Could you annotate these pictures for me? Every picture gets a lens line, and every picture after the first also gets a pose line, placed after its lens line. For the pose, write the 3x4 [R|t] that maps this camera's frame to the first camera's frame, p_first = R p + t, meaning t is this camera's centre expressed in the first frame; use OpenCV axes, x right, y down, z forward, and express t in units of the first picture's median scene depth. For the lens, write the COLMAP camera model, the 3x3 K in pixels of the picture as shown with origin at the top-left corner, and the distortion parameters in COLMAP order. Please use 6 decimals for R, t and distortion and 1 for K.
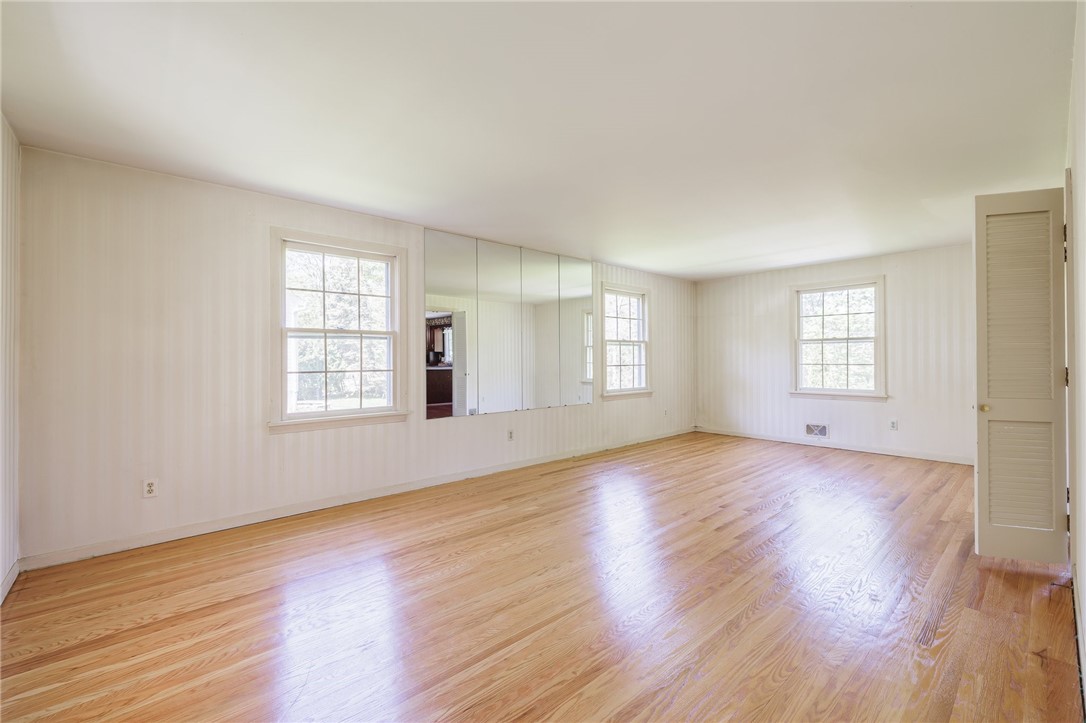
lens RADIAL K [[455.9, 0, 536.9], [0, 455.9, 356.5], [0, 0, 1]] dist [-0.002658, -0.000126]
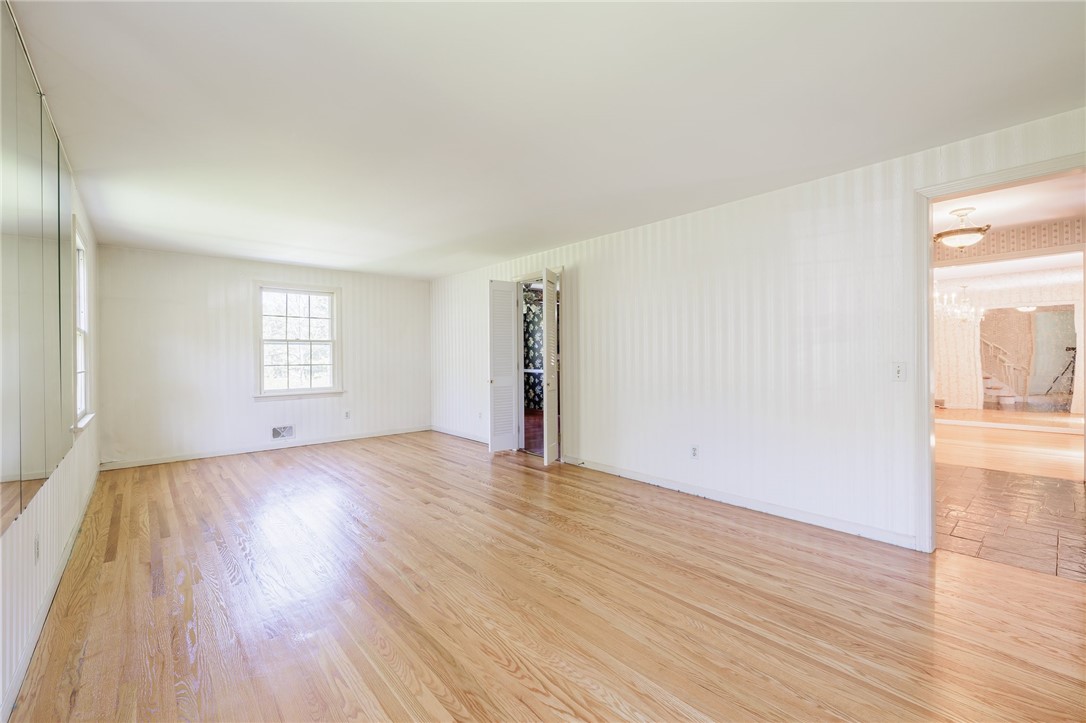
lens RADIAL K [[455.9, 0, 536.9], [0, 455.9, 356.5], [0, 0, 1]] dist [-0.002658, -0.000126]
pose [[0.008974, 0.002002, 0.999958, -0.396512], [0.004887, 0.999986, -0.002046, 0.003150], [-0.999948, 0.004905, 0.008964, 0.480214]]
